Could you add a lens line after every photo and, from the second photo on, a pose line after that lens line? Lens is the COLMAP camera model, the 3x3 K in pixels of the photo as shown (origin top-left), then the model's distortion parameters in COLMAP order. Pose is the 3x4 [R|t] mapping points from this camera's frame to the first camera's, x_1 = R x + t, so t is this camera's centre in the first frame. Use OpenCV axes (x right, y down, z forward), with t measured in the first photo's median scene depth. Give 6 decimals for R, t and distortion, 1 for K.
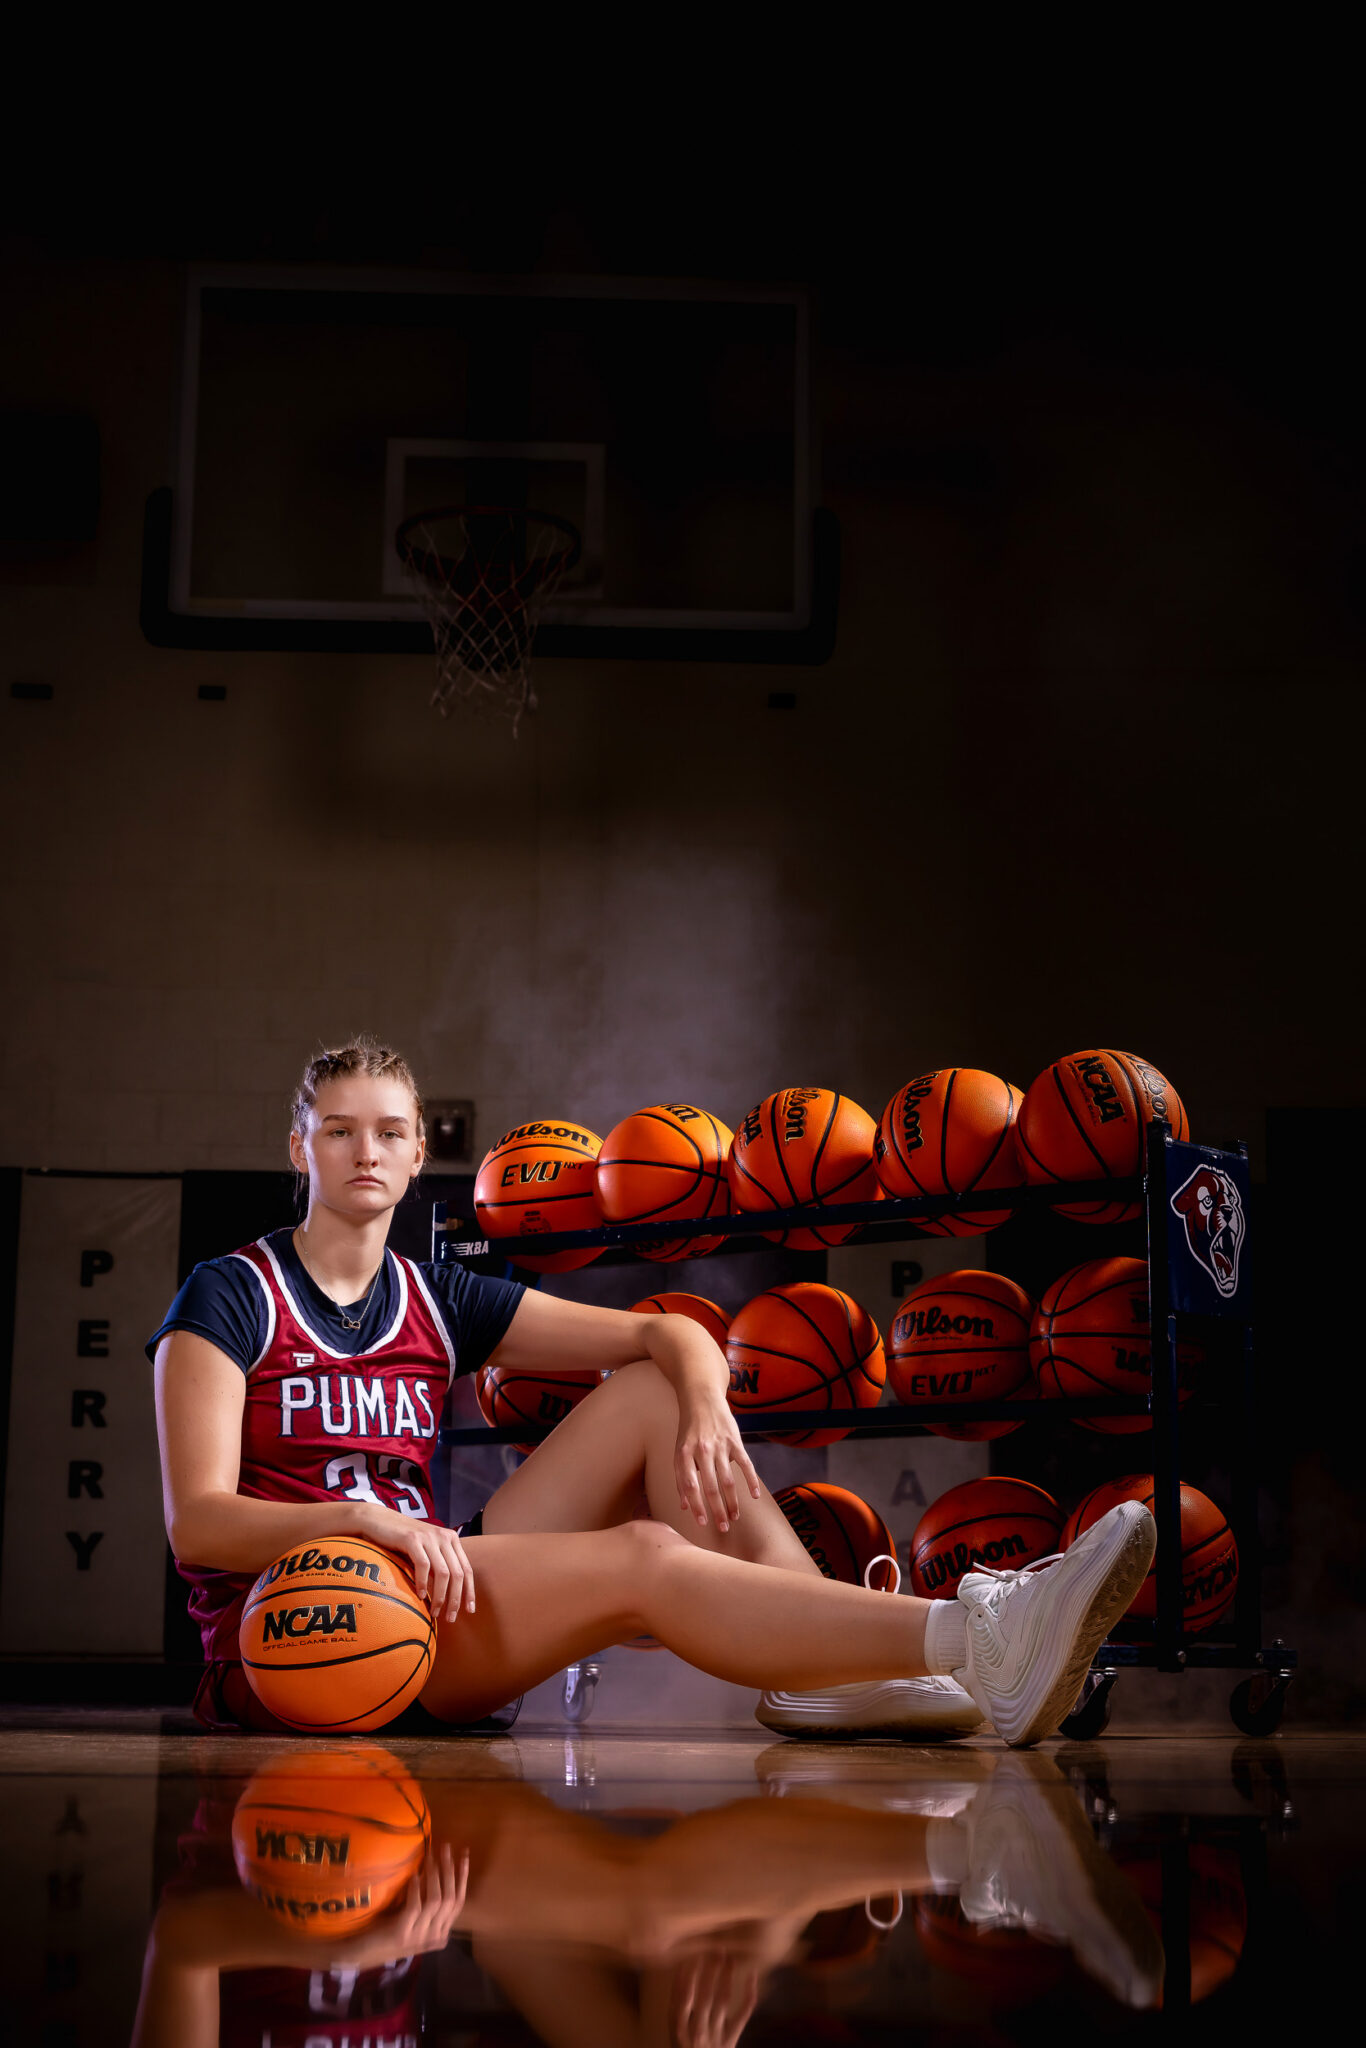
lens RADIAL K [[3371.2, 0, 681.4], [0, 3371.2, 1021.7], [0, 0, 1]] dist [0.011964, 0.074703]
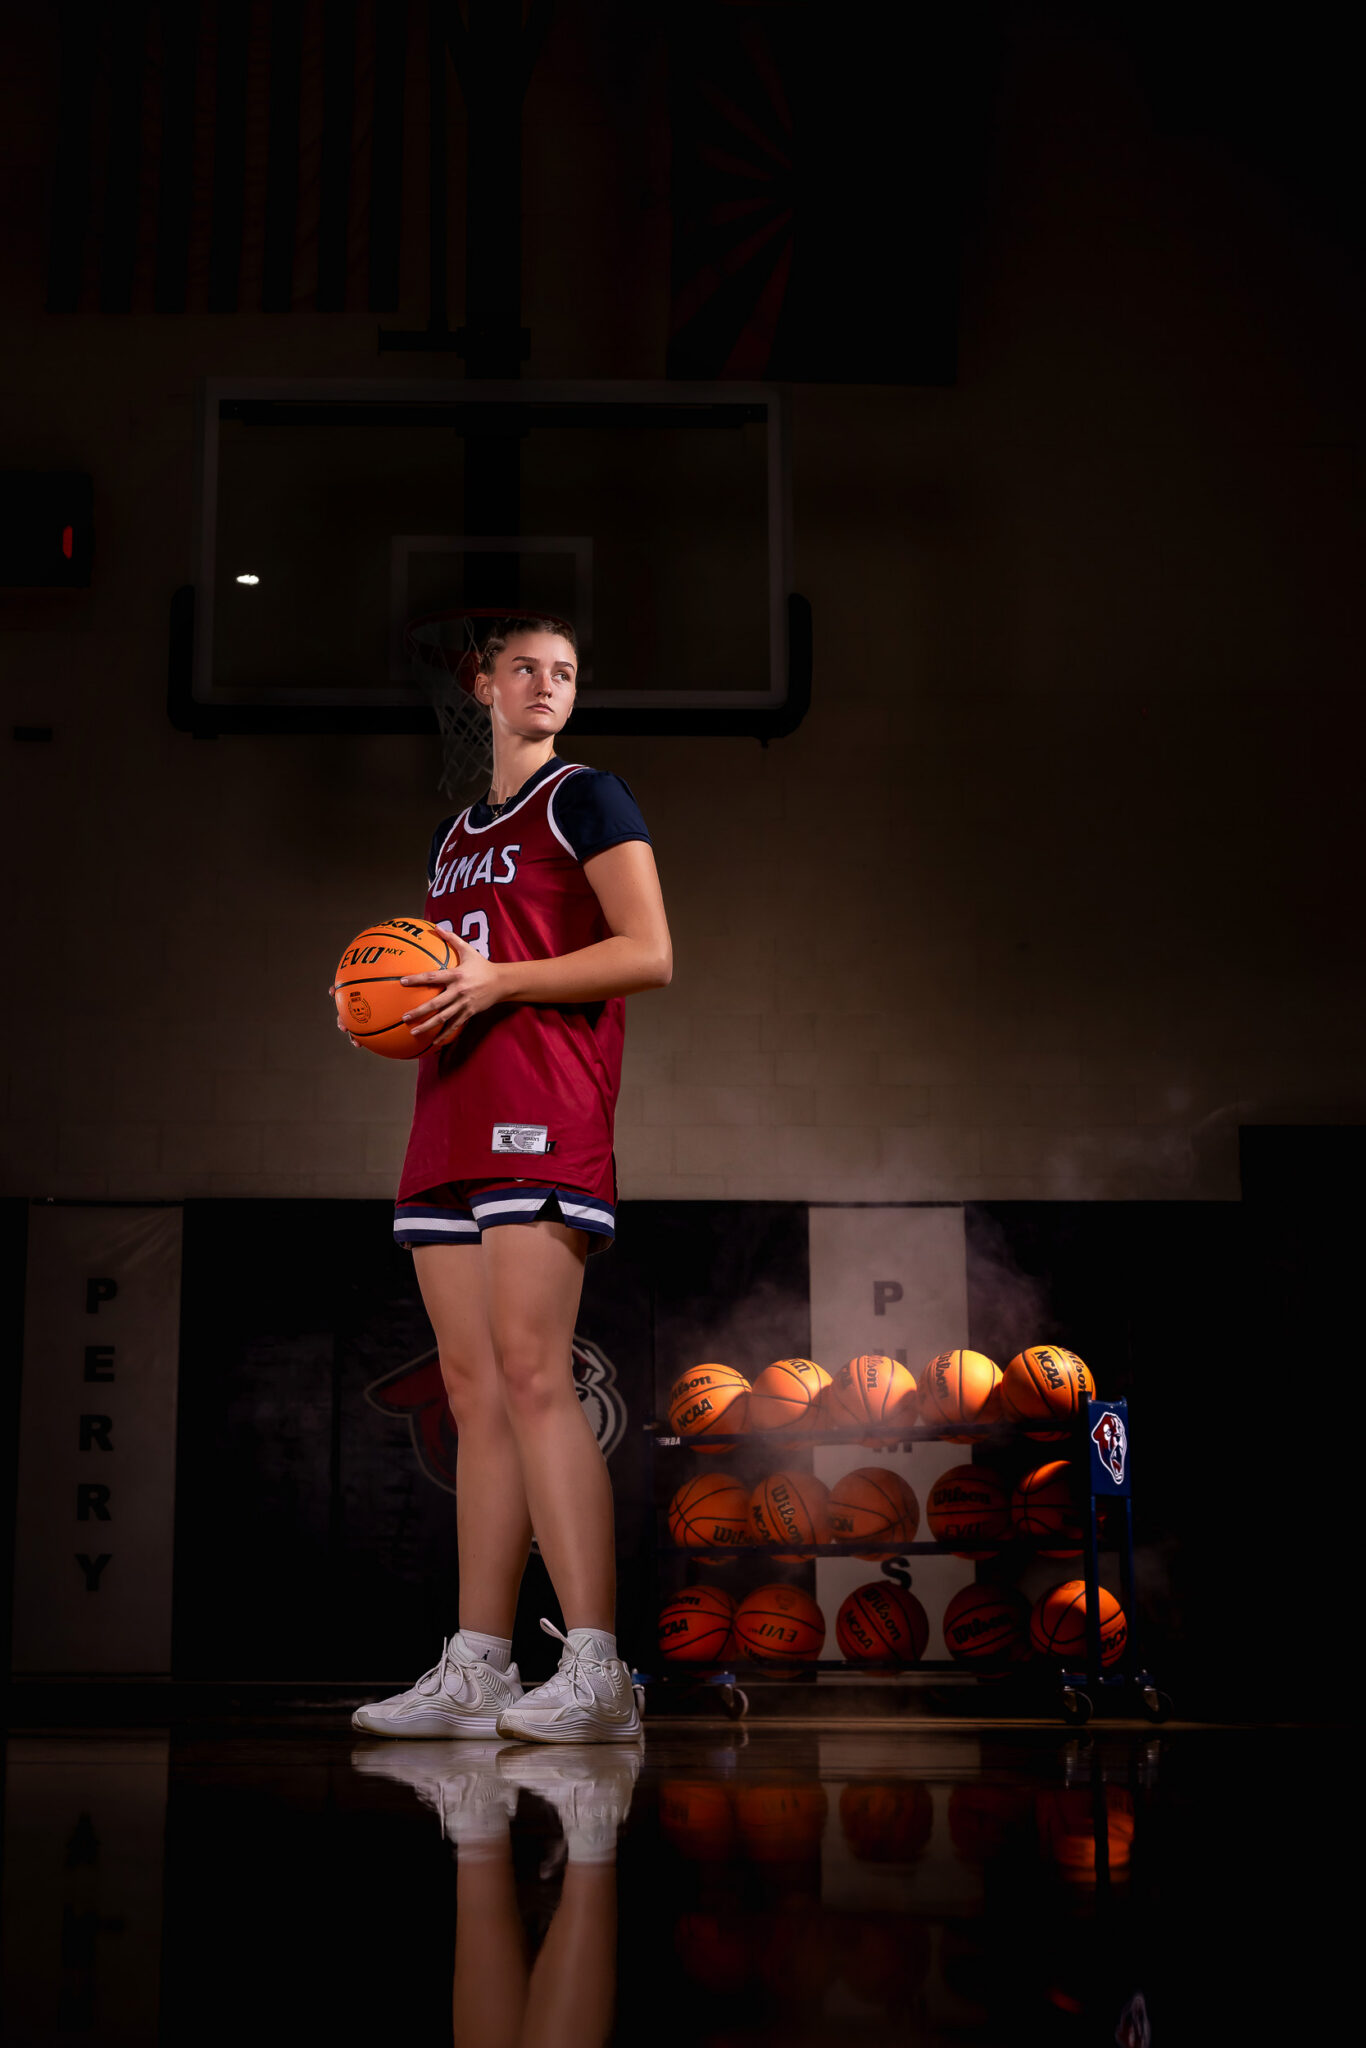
lens RADIAL K [[3722.0, 0, 518.2], [0, 3722.0, 755.6], [0, 0, 1]] dist [0.033471, -0.115756]
pose [[0.999394, -0.014043, -0.031850, -0.018704], [0.012269, 0.998398, -0.055231, -0.070247], [0.032575, 0.054807, 0.997965, -0.369068]]
